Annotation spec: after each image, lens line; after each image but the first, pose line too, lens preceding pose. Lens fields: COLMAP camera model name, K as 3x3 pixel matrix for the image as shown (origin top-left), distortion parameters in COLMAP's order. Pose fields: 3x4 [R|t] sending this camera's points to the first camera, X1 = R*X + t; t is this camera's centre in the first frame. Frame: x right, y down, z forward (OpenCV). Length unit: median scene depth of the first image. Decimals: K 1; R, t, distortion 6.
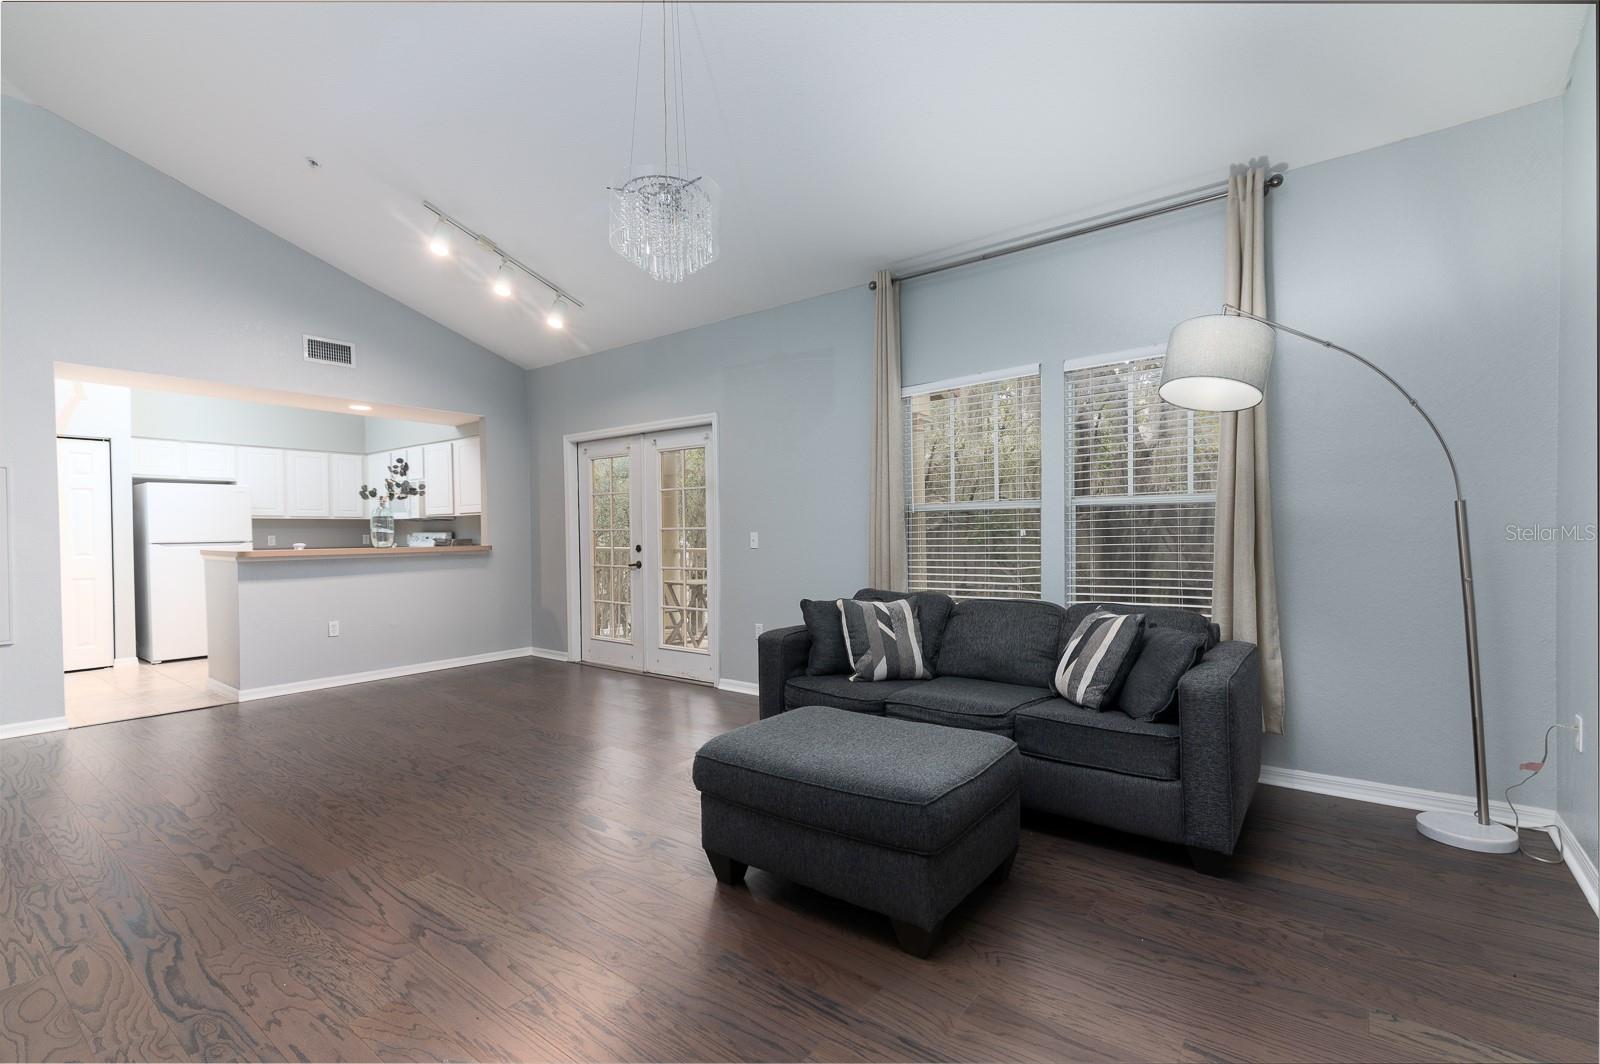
lens RADIAL K [[717.1, 0, 811.0], [0, 717.1, 545.2], [0, 0, 1]] dist [0.015792, -0.000070]
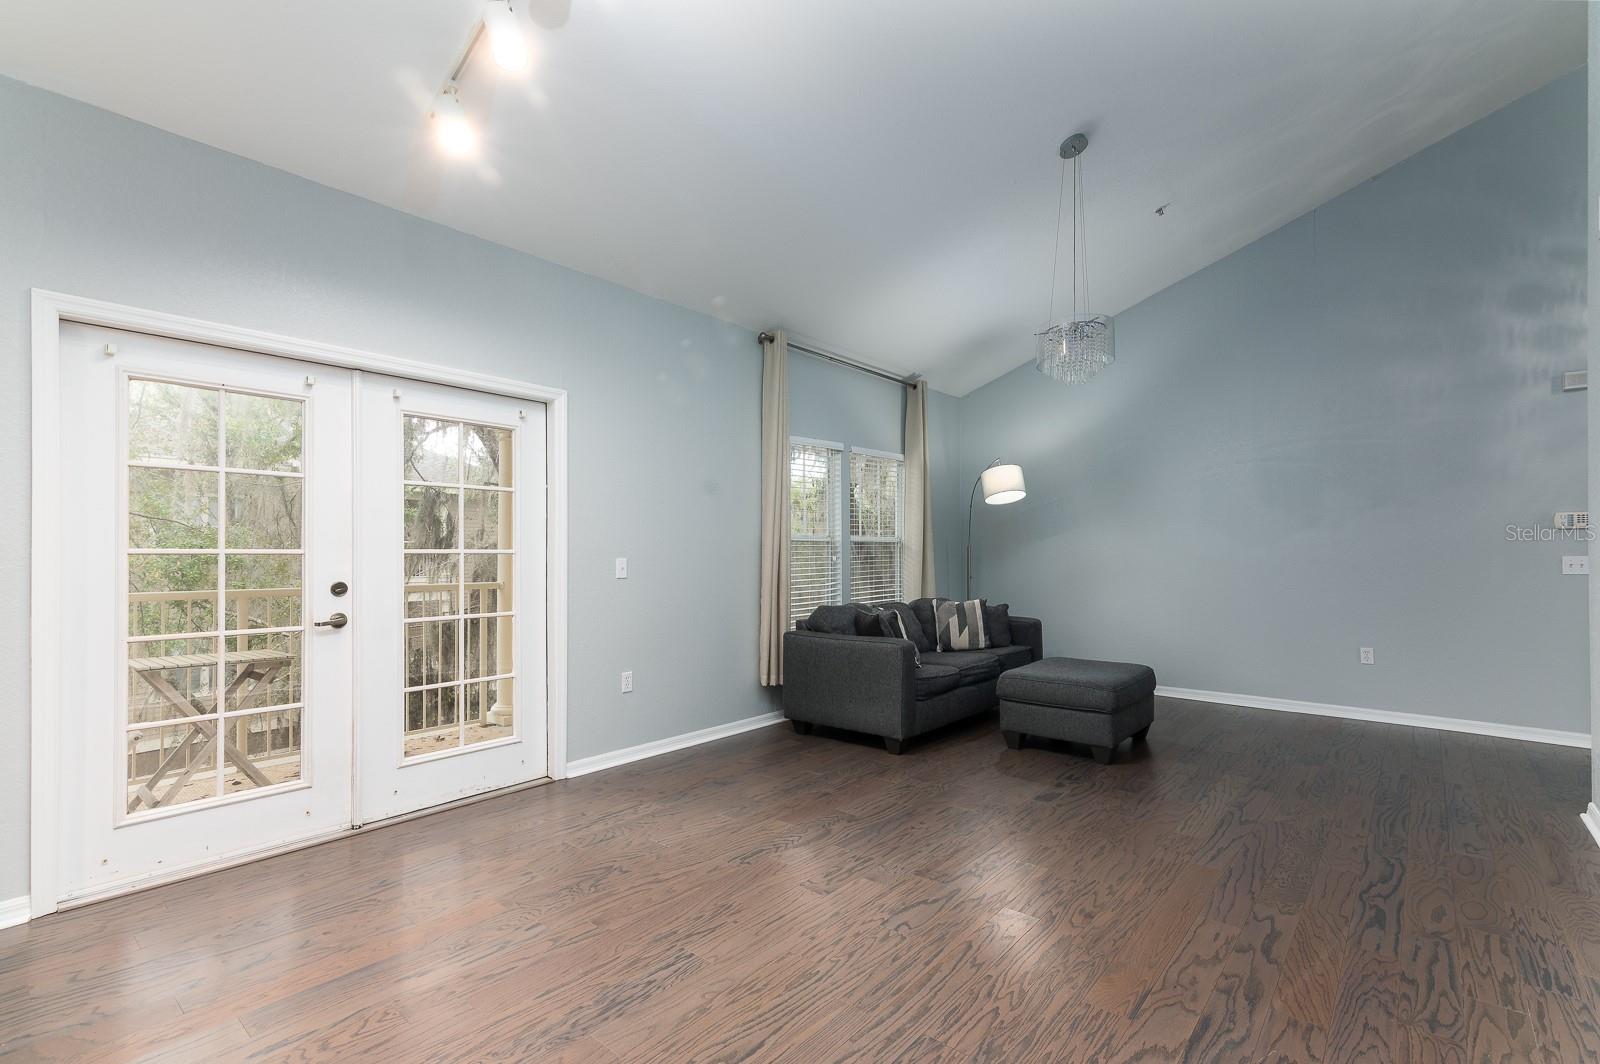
lens RADIAL K [[717.1, 0, 811.0], [0, 717.1, 545.2], [0, 0, 1]] dist [0.015792, -0.000070]
pose [[0.052015, 0.022615, 0.998390, -0.772805], [0.021111, 0.999495, -0.023739, -0.007529], [-0.998423, 0.022312, 0.051511, 0.667535]]
